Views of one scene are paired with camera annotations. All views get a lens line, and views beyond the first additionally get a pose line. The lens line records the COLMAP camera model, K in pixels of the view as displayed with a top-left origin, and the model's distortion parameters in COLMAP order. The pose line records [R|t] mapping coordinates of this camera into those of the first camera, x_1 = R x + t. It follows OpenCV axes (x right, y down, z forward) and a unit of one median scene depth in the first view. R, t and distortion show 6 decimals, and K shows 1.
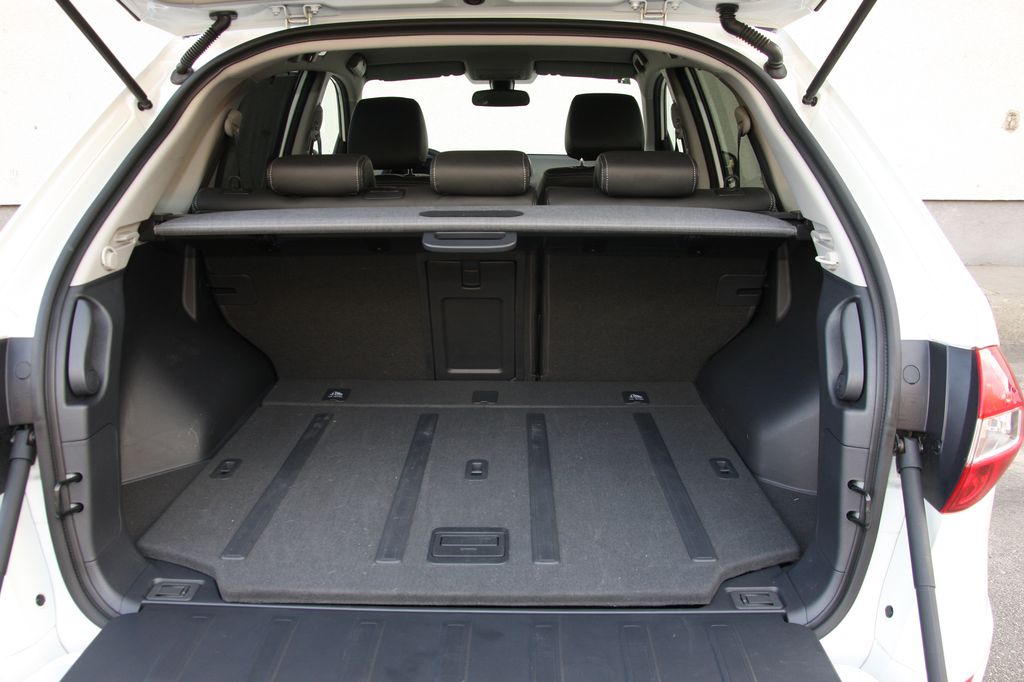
lens RADIAL K [[798.4, 0, 509.6], [0, 798.4, 343.3], [0, 0, 1]] dist [-0.152694, 0.130248]
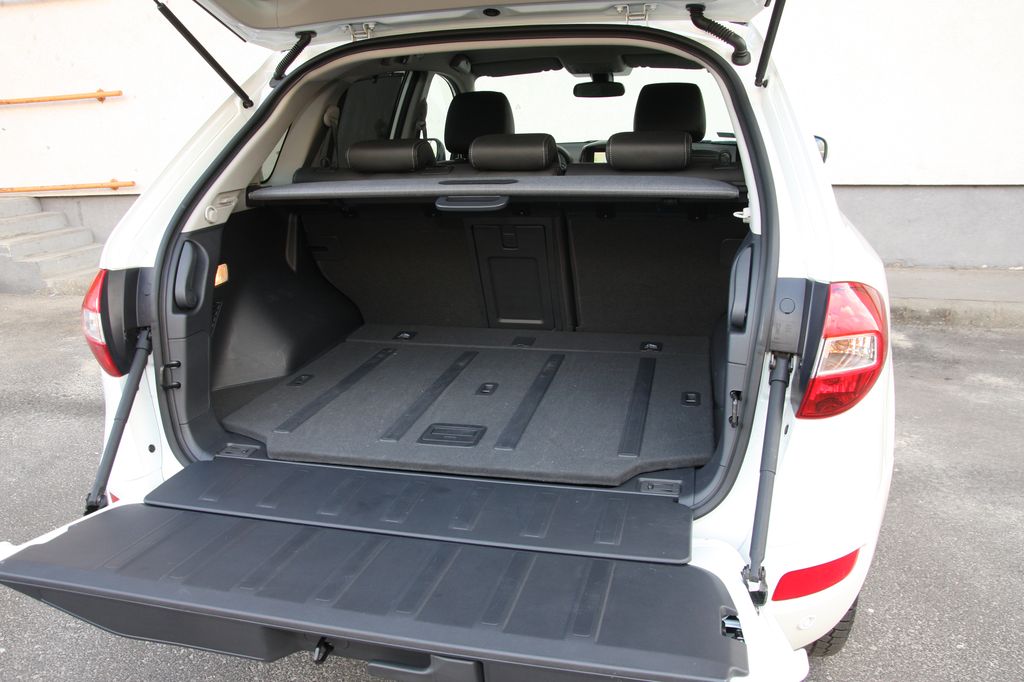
lens RADIAL K [[798.4, 0, 509.6], [0, 798.4, 343.3], [0, 0, 1]] dist [-0.152694, 0.130248]
pose [[0.974774, 0.035857, -0.220296, 0.305688], [-0.034007, 0.999347, 0.012185, 0.081304], [0.220589, -0.004386, 0.975357, -0.239923]]
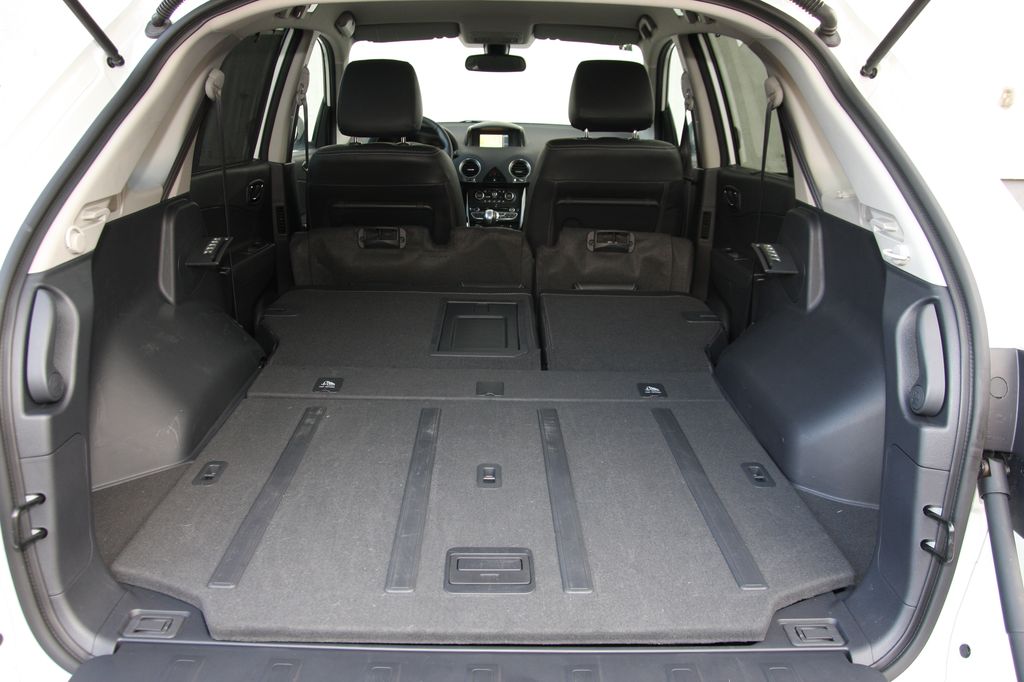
lens RADIAL K [[793.2, 0, 505.4], [0, 793.2, 344.5], [0, 0, 1]] dist [-0.159694, 0.132595]
pose [[0.999535, 0.009854, 0.028842, -0.058081], [-0.011088, 0.999017, 0.042923, -0.033247], [-0.028390, -0.043223, 0.998662, 0.124317]]
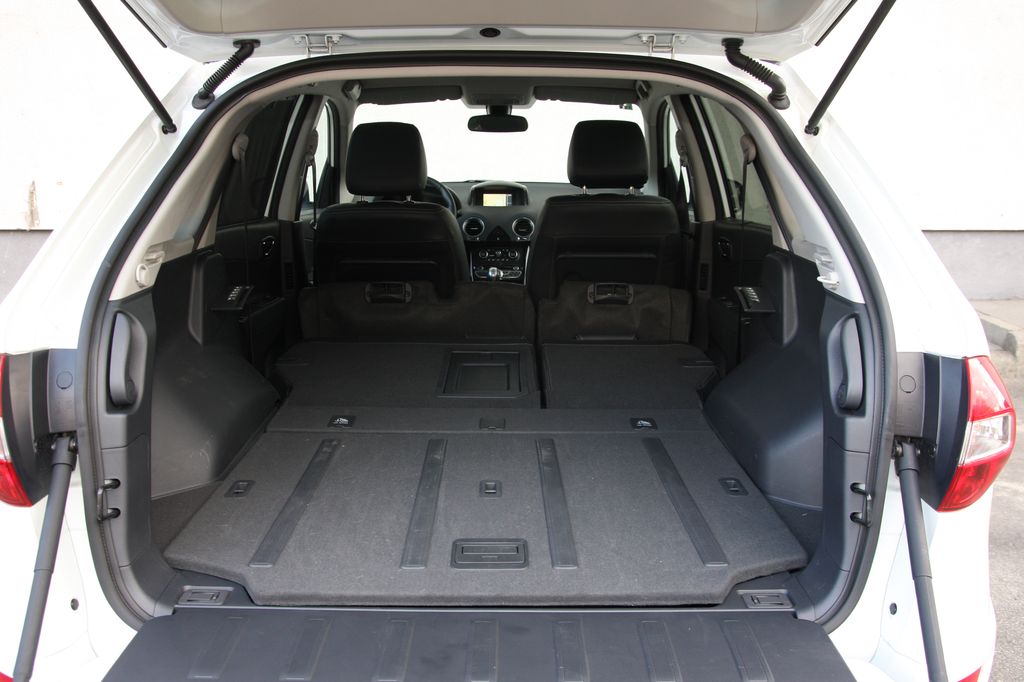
lens RADIAL K [[895.1, 0, 512.0], [0, 895.1, 341.0], [0, 0, 1]] dist [-0.138736, 0.177296]
pose [[0.999723, 0.002136, 0.023440, -0.047486], [-0.000758, 0.998278, -0.058647, 0.043543], [-0.023525, 0.058613, 0.998004, -0.168746]]
